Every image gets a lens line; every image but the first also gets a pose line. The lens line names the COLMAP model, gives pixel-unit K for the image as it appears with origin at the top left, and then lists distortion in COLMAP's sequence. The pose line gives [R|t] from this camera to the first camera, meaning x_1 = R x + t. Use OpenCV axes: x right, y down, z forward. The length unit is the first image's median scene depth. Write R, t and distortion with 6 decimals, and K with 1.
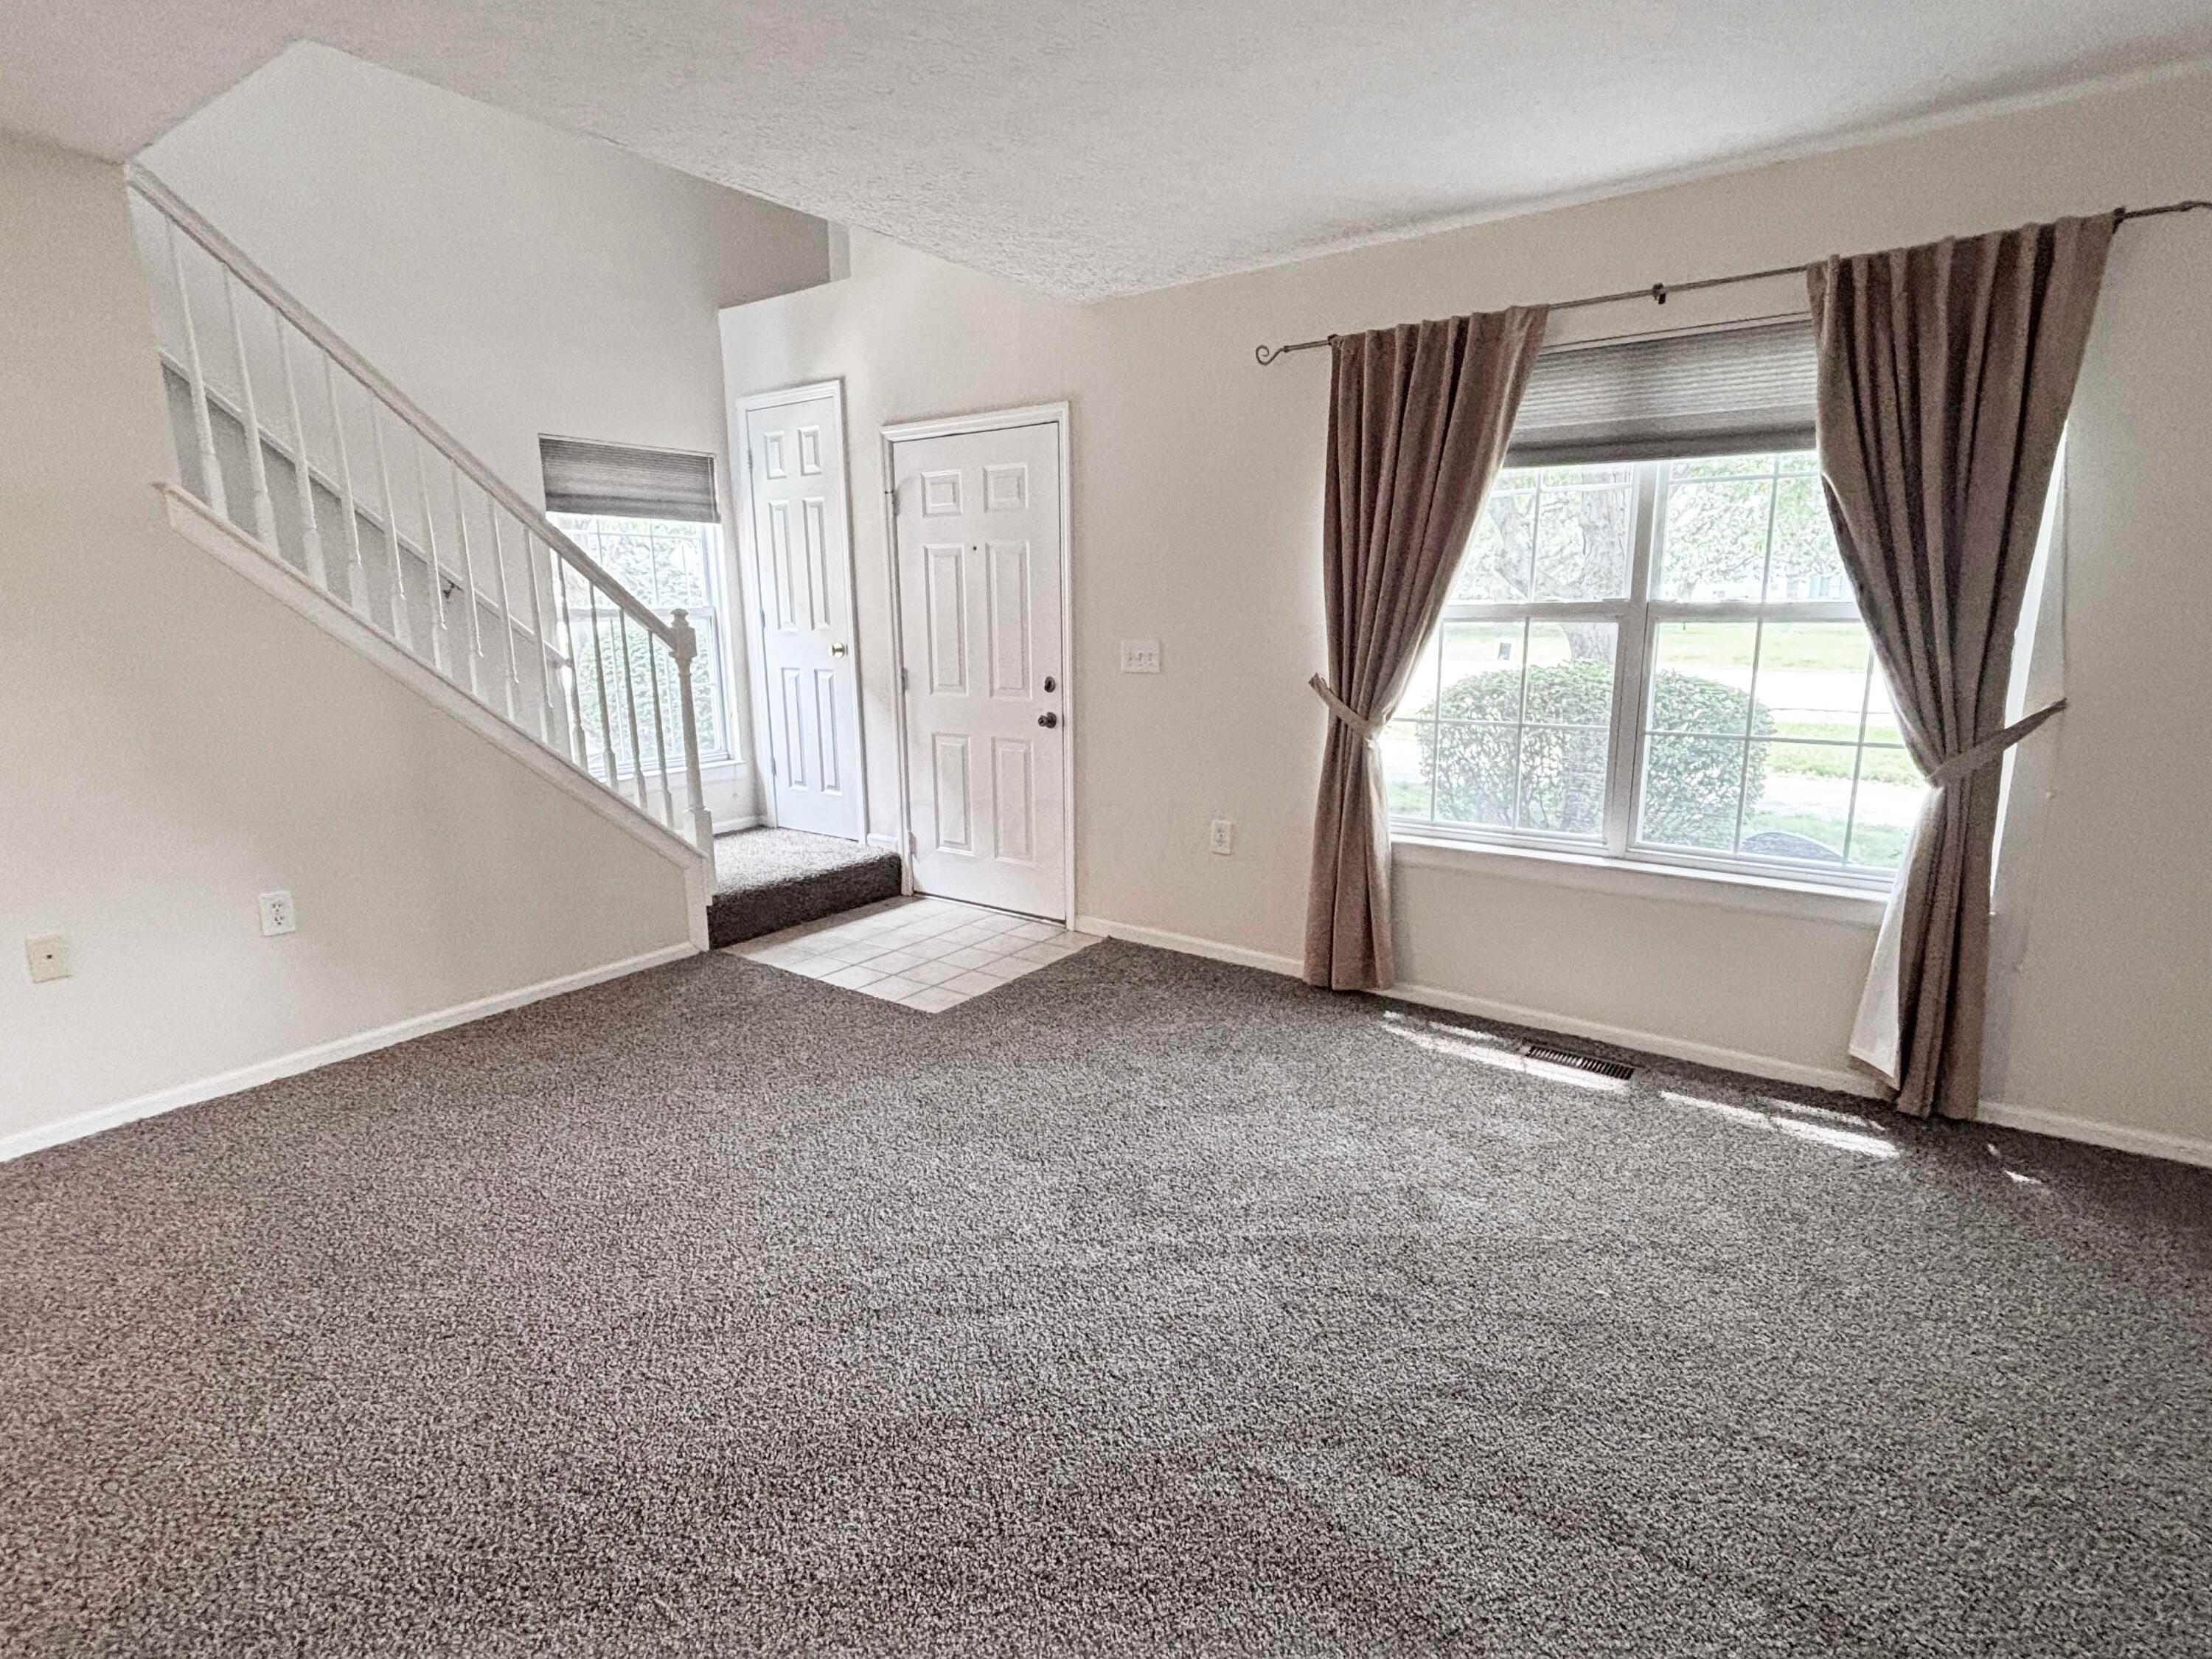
lens RADIAL K [[1094.2, 0, 1106.0], [0, 1094.2, 829.5], [0, 0, 1]] dist [0.030883, -0.067737]
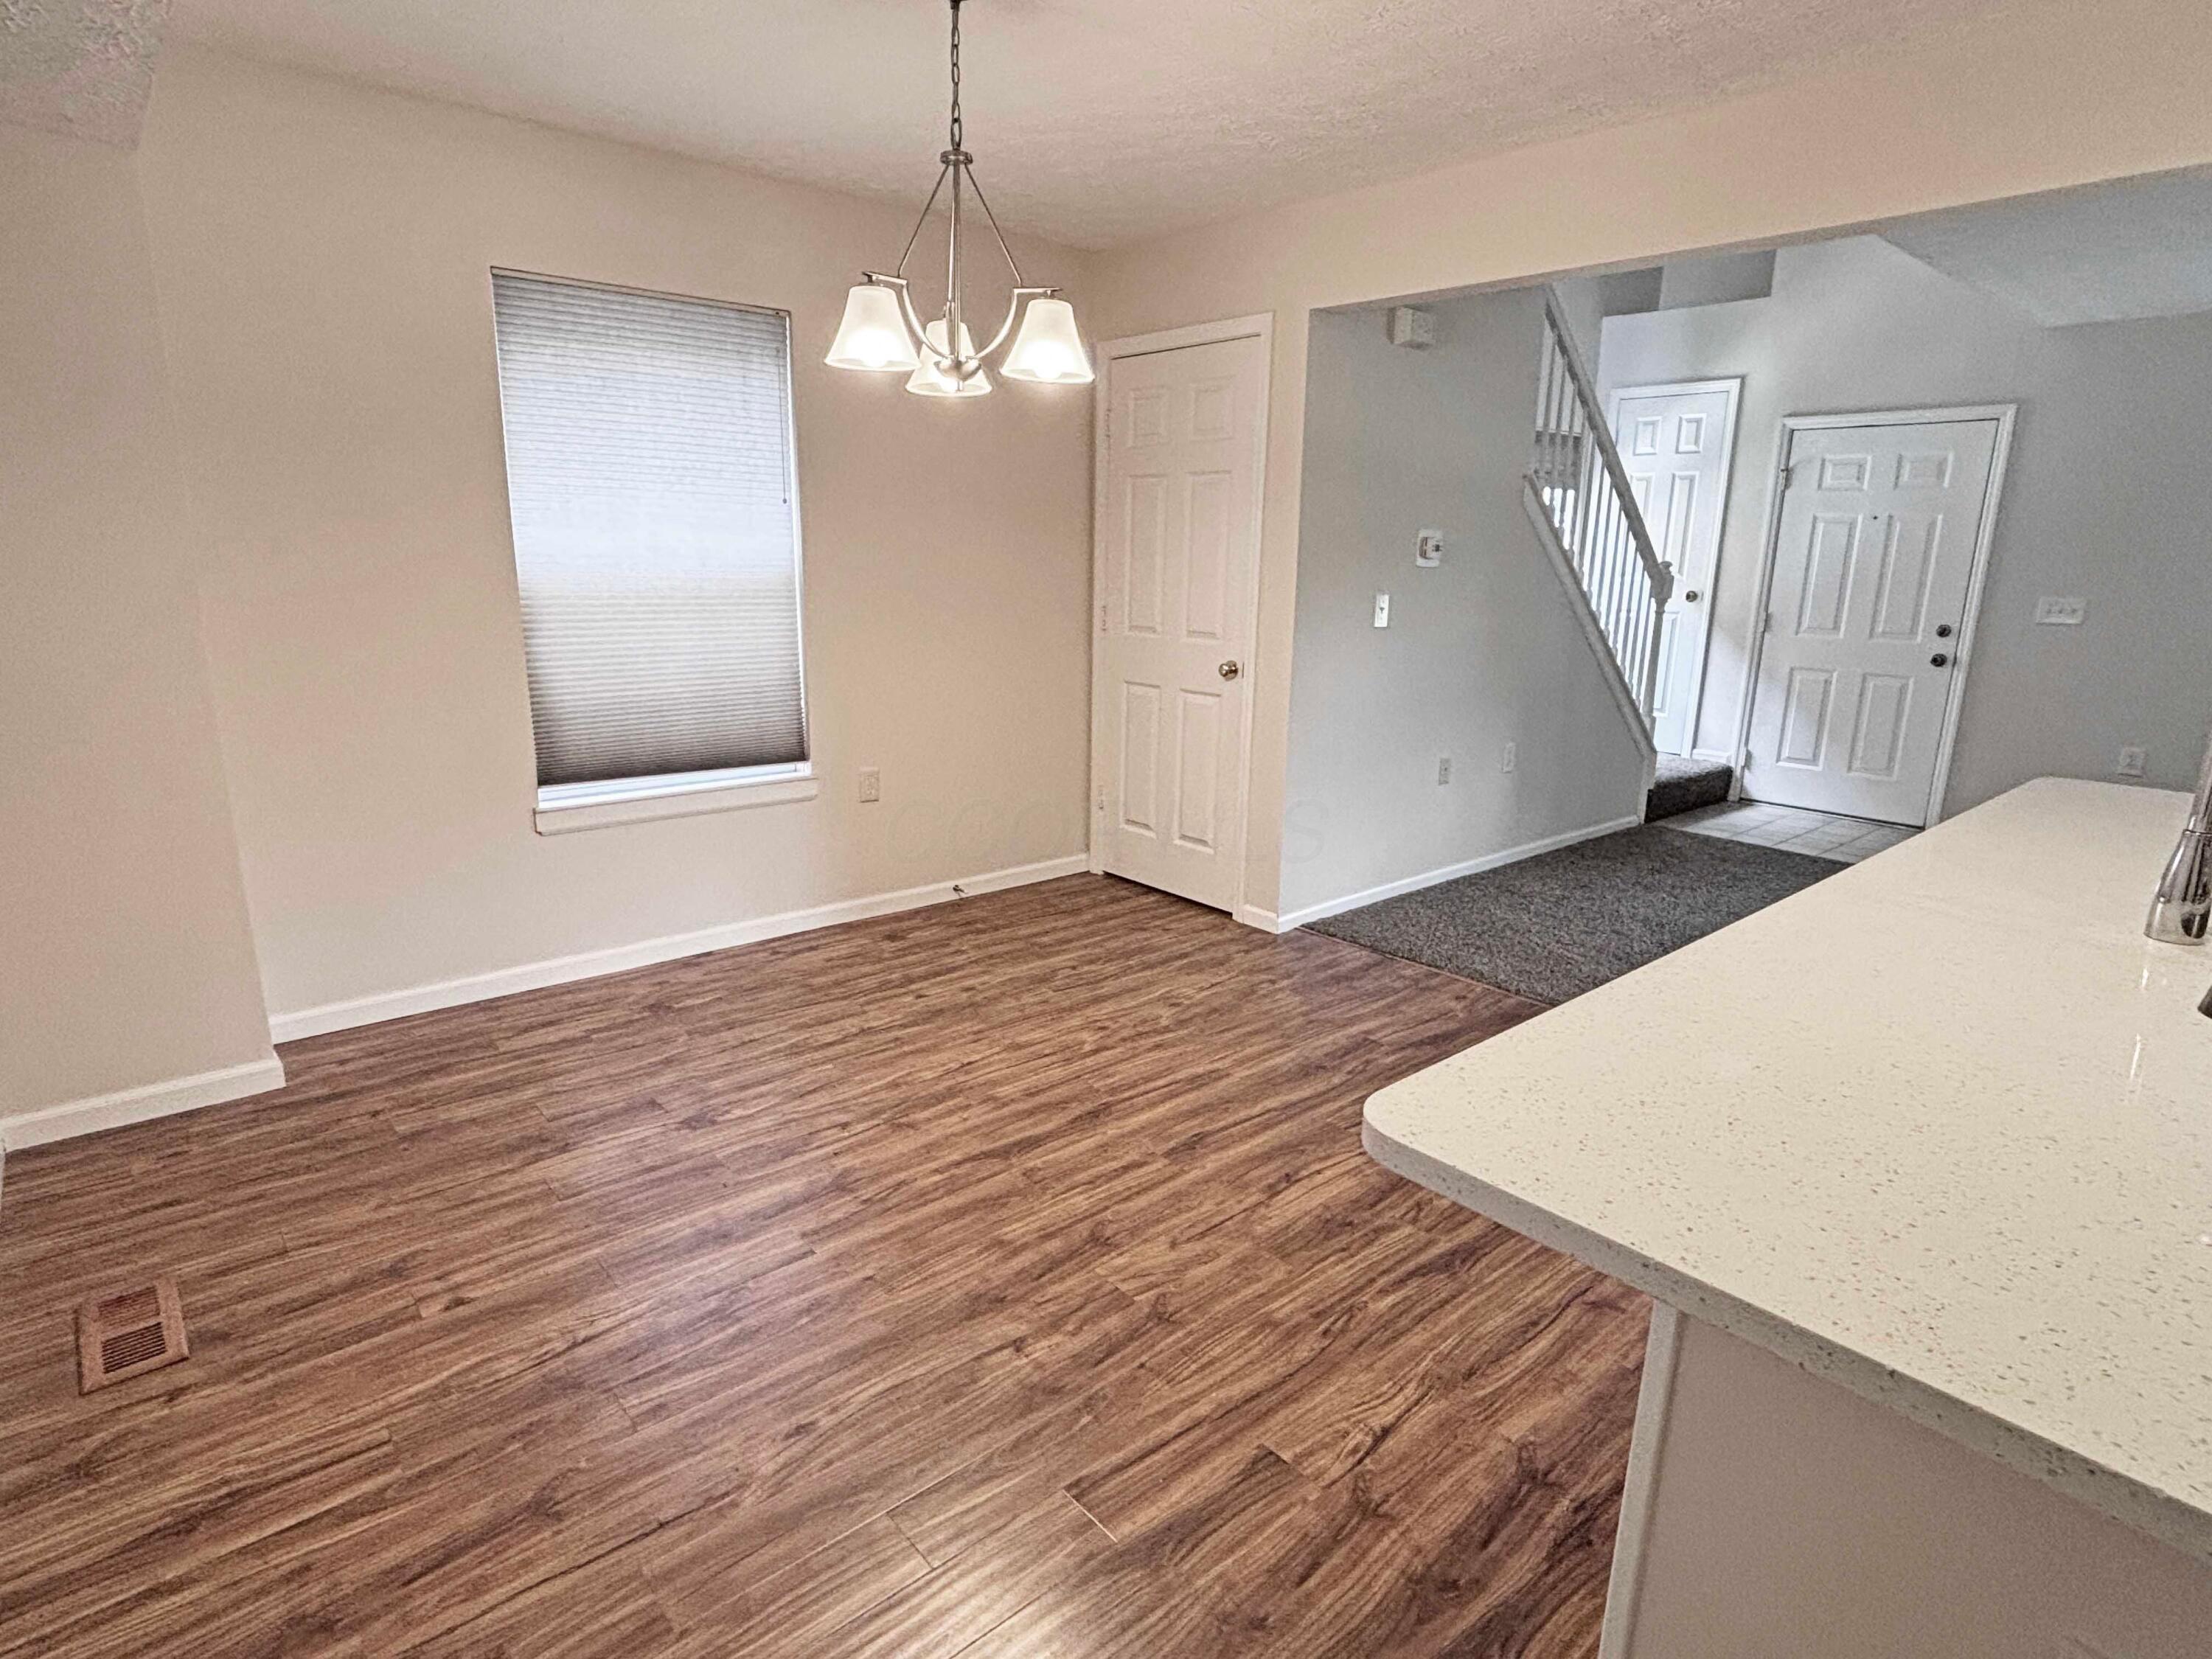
lens RADIAL K [[1157.5, 0, 1057.1], [0, 1157.5, 838.3], [0, 0, 1]] dist [-0.039385, -0.000571]
pose [[0.957745, 0.084539, -0.274913, -0.594214], [-0.074434, 0.996118, 0.047004, 0.105313], [0.277819, -0.024555, 0.960319, -0.457542]]
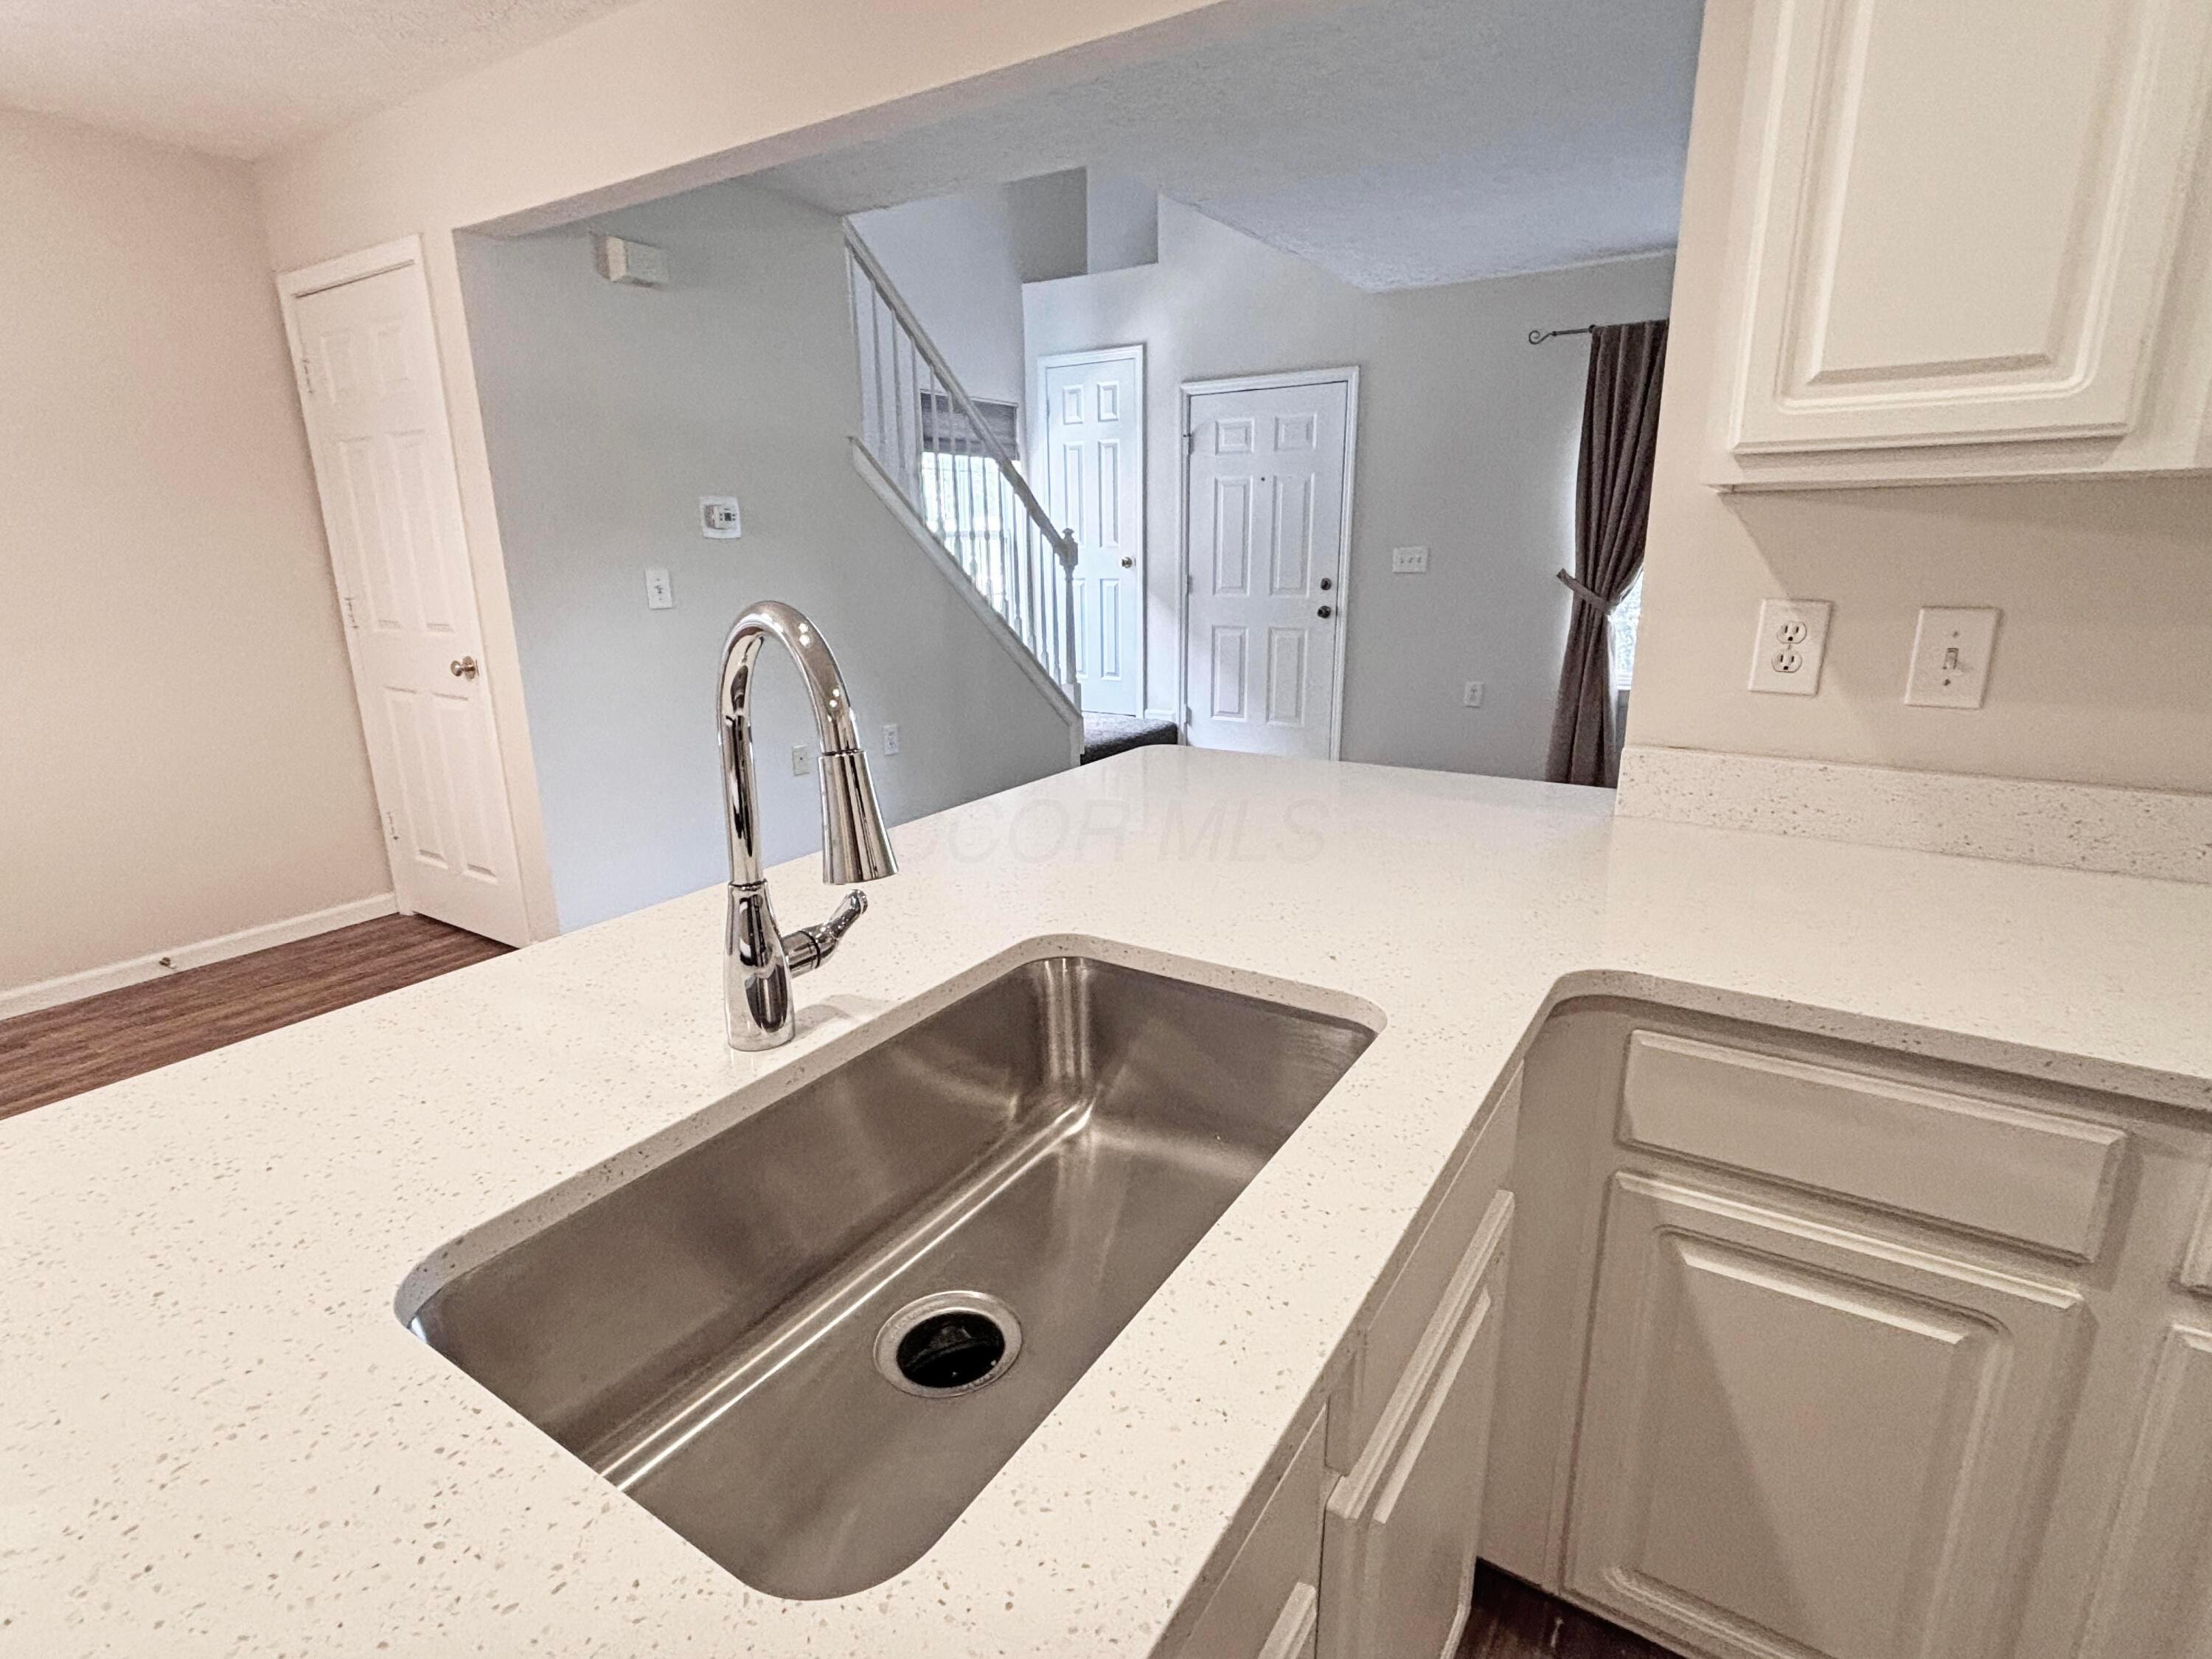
lens RADIAL K [[1094.2, 0, 1106.0], [0, 1094.2, 829.5], [0, 0, 1]] dist [0.030883, -0.067737]
pose [[0.999199, -0.015306, 0.036977, -0.345613], [0.013236, 0.998367, 0.055579, 0.079496], [-0.037767, -0.055045, 0.997769, -0.299977]]
